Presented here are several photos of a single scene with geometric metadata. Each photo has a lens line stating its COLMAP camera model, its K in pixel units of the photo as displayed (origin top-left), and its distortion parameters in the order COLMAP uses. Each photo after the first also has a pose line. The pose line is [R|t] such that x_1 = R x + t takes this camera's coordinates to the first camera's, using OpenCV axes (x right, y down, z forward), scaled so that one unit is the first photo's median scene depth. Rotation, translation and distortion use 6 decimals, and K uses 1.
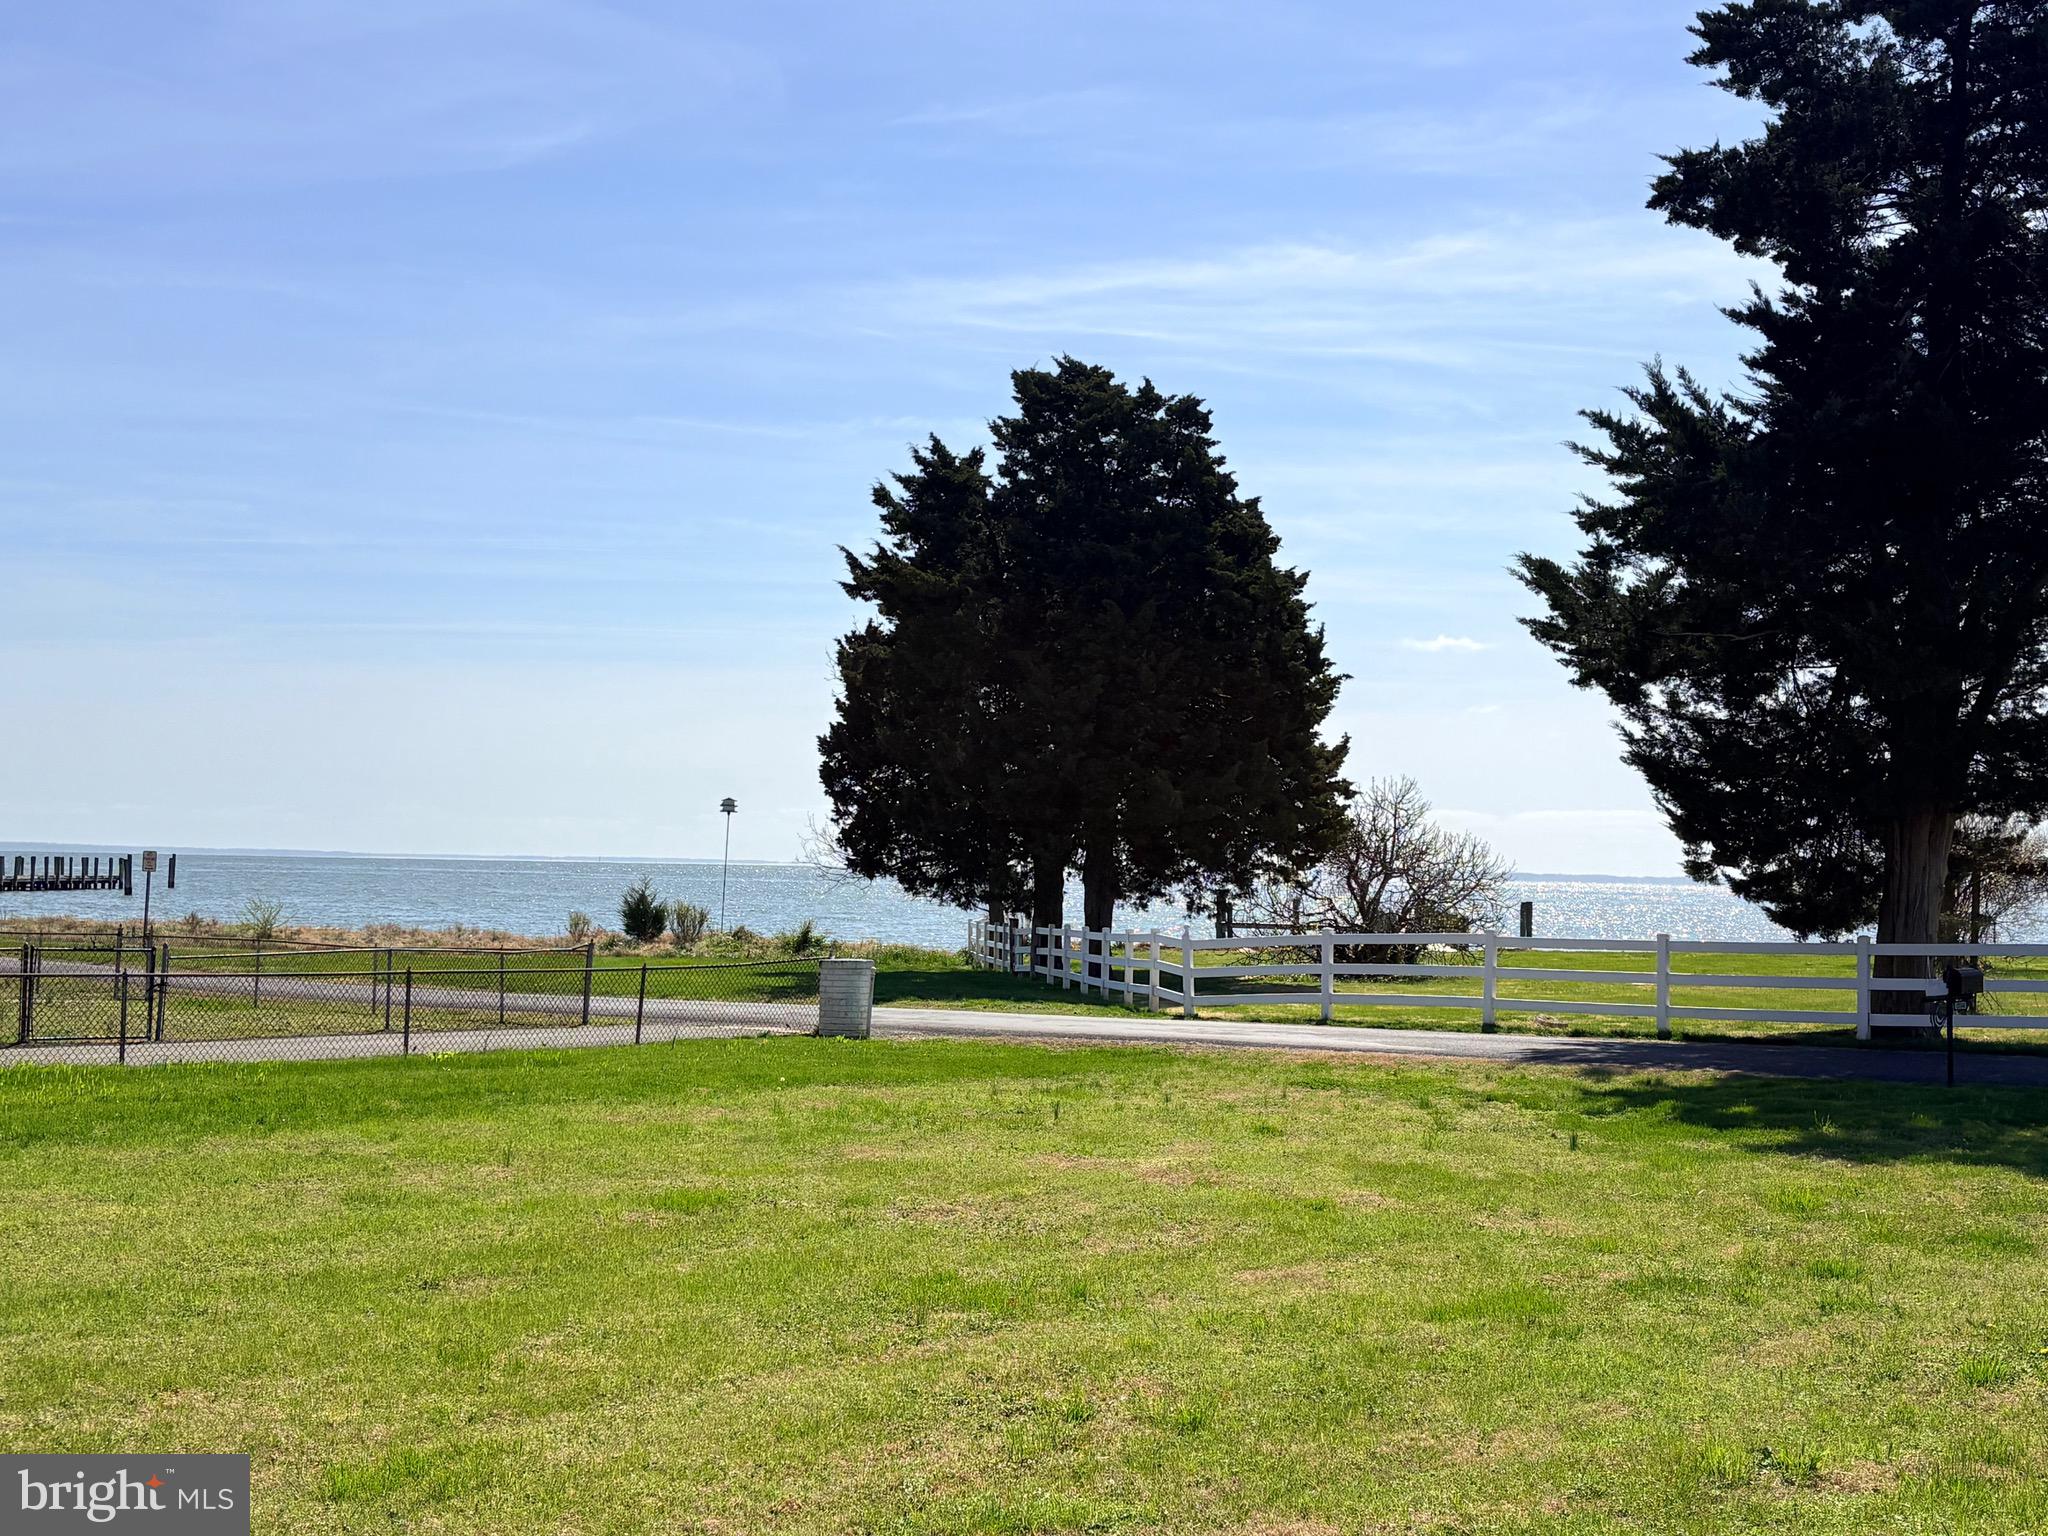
lens RADIAL K [[2503.1, 0, 1027.3], [0, 2503.1, 775.2], [0, 0, 1]] dist [0.112494, 0.000000]
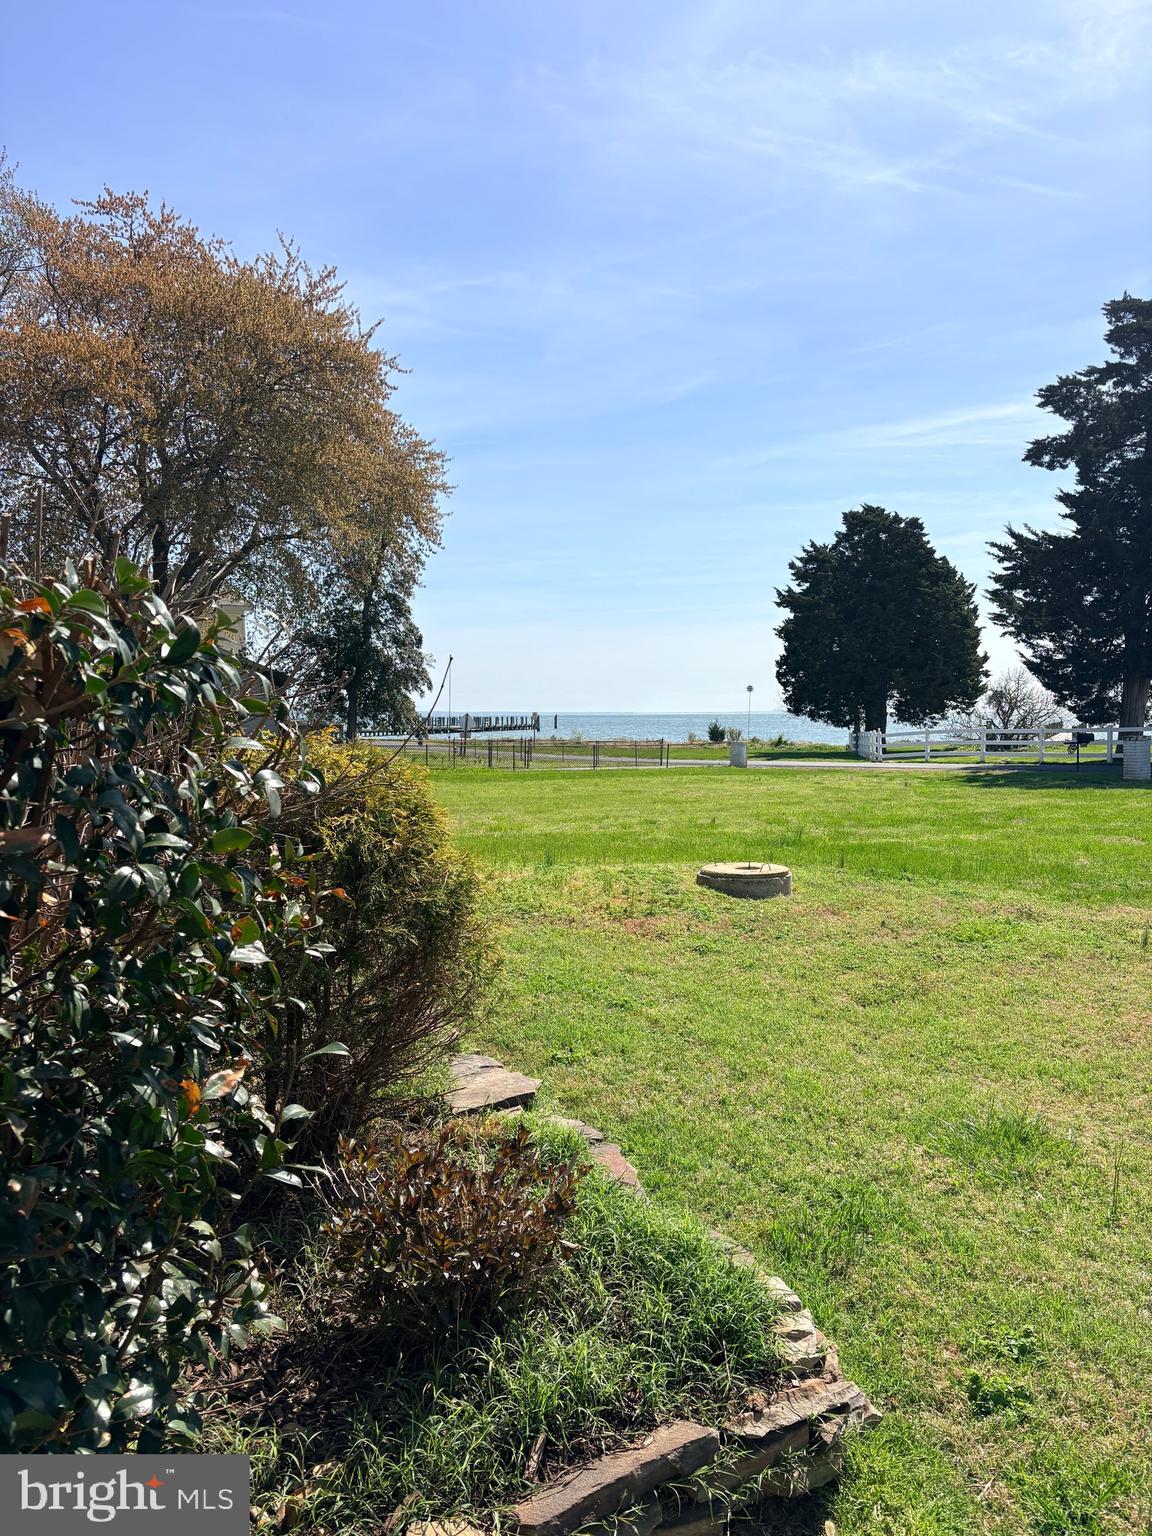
lens RADIAL K [[1162.7, 0, 575.7], [0, 1162.7, 769.4], [0, 0, 1]] dist [-0.003410, -0.001906]
pose [[0.951230, -0.015534, -0.308092, 0.093432], [0.041216, 0.996177, 0.077024, -0.005198], [0.305718, -0.085966, 0.948233, -0.202582]]
